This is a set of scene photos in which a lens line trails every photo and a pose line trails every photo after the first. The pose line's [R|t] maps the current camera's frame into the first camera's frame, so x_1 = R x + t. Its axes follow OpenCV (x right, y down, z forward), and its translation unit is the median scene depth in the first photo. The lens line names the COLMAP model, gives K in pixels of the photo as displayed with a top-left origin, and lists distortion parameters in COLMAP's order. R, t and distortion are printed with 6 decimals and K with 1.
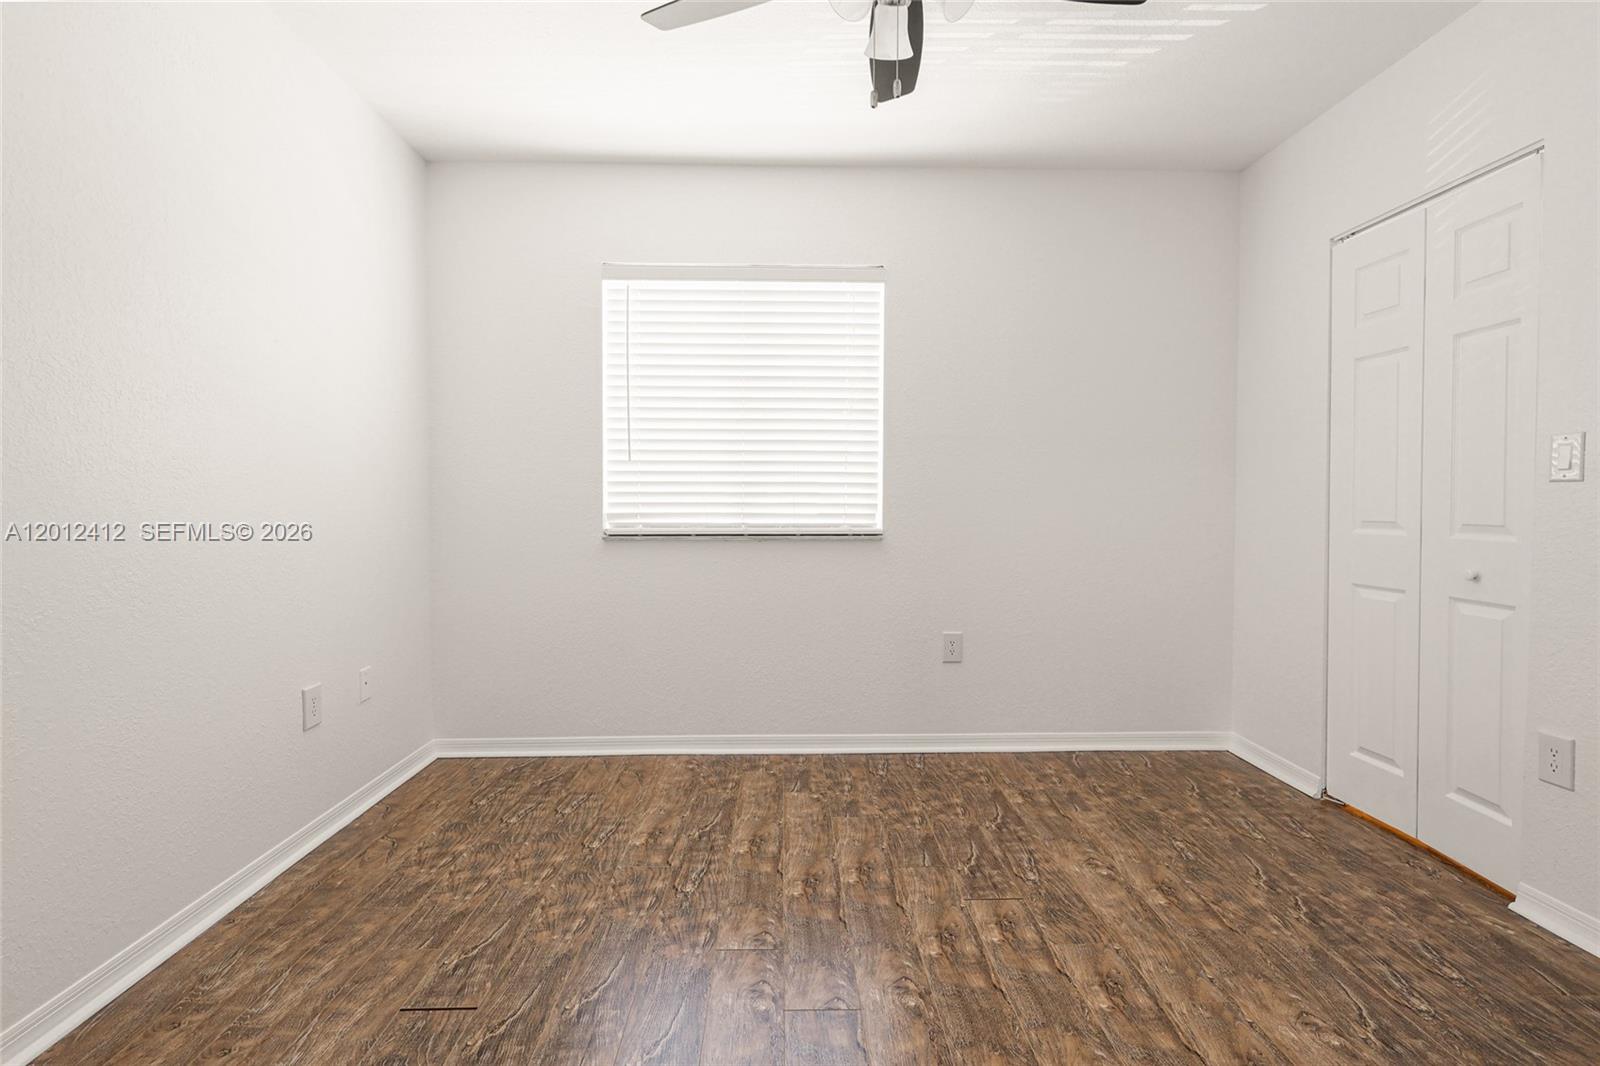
lens RADIAL K [[757.2, 0, 807.7], [0, 757.2, 520.9], [0, 0, 1]] dist [0.000182, 0.001094]
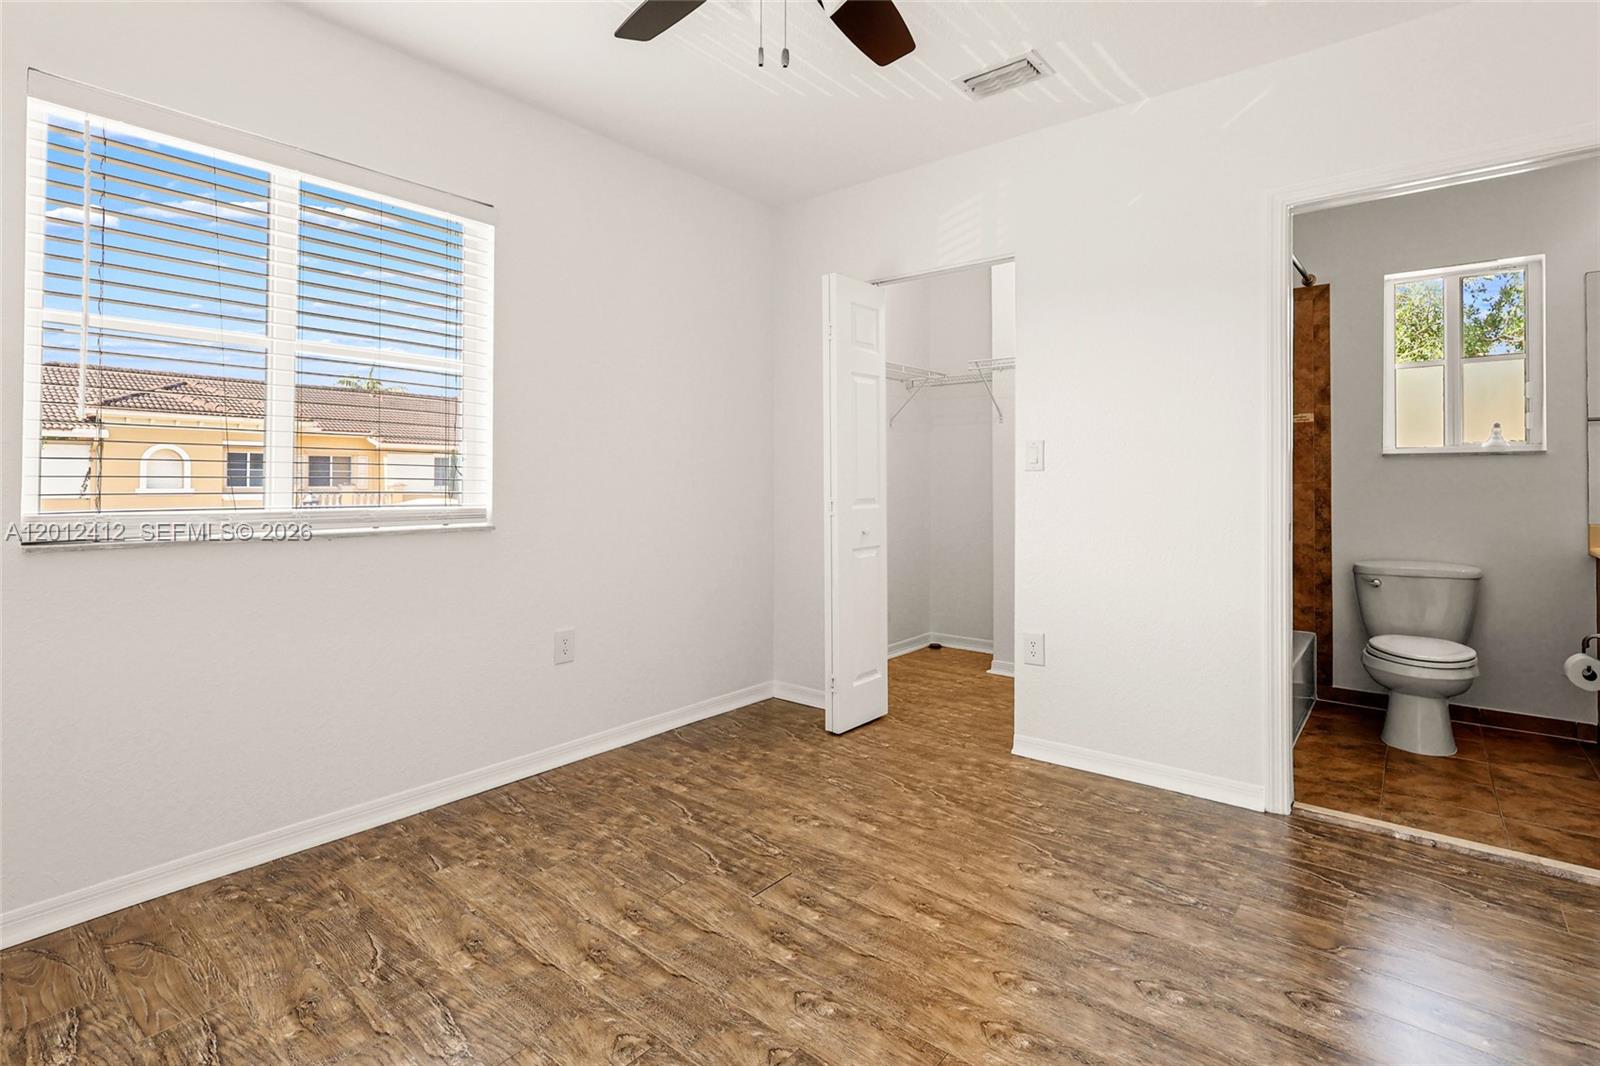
lens RADIAL K [[757.2, 0, 815.9], [0, 757.2, 478.5], [0, 0, 1]] dist [0.000182, 0.001094]
pose [[0.658337, 0.004685, 0.752709, -0.460611], [0.020304, 0.999506, -0.023979, -0.006528], [-0.752449, 0.031070, 0.657917, 0.285387]]
